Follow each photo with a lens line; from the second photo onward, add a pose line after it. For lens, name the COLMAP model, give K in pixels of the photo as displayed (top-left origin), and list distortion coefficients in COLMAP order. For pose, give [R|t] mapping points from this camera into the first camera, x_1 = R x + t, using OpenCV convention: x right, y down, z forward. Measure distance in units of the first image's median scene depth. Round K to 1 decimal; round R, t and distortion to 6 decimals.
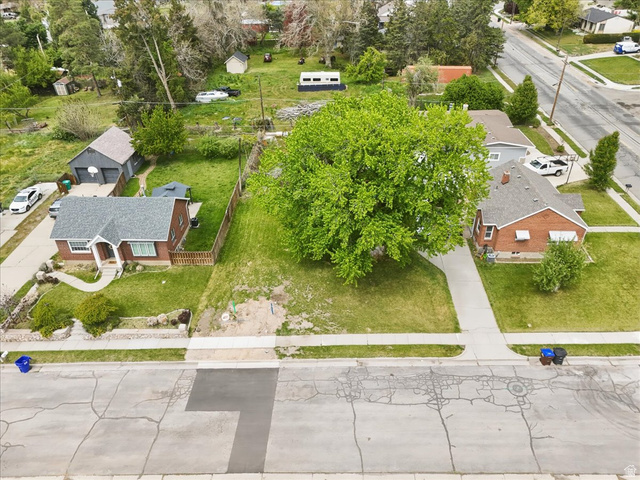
lens RADIAL K [[469.2, 0, 318.6], [0, 469.2, 241.5], [0, 0, 1]] dist [0.070343, -0.059690]
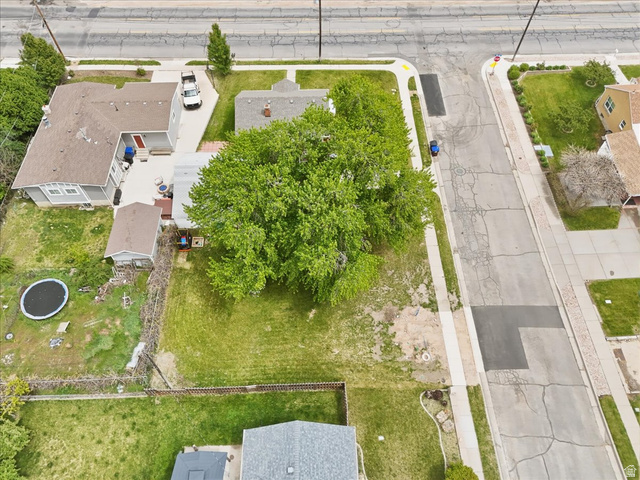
lens RADIAL K [[469.2, 0, 318.6], [0, 469.2, 241.5], [0, 0, 1]] dist [0.070343, -0.059690]
pose [[-0.051307, -0.814334, 0.578124, -0.573753], [0.561920, 0.455019, 0.690799, -0.804008], [-0.825599, 0.360302, 0.434245, 0.632823]]
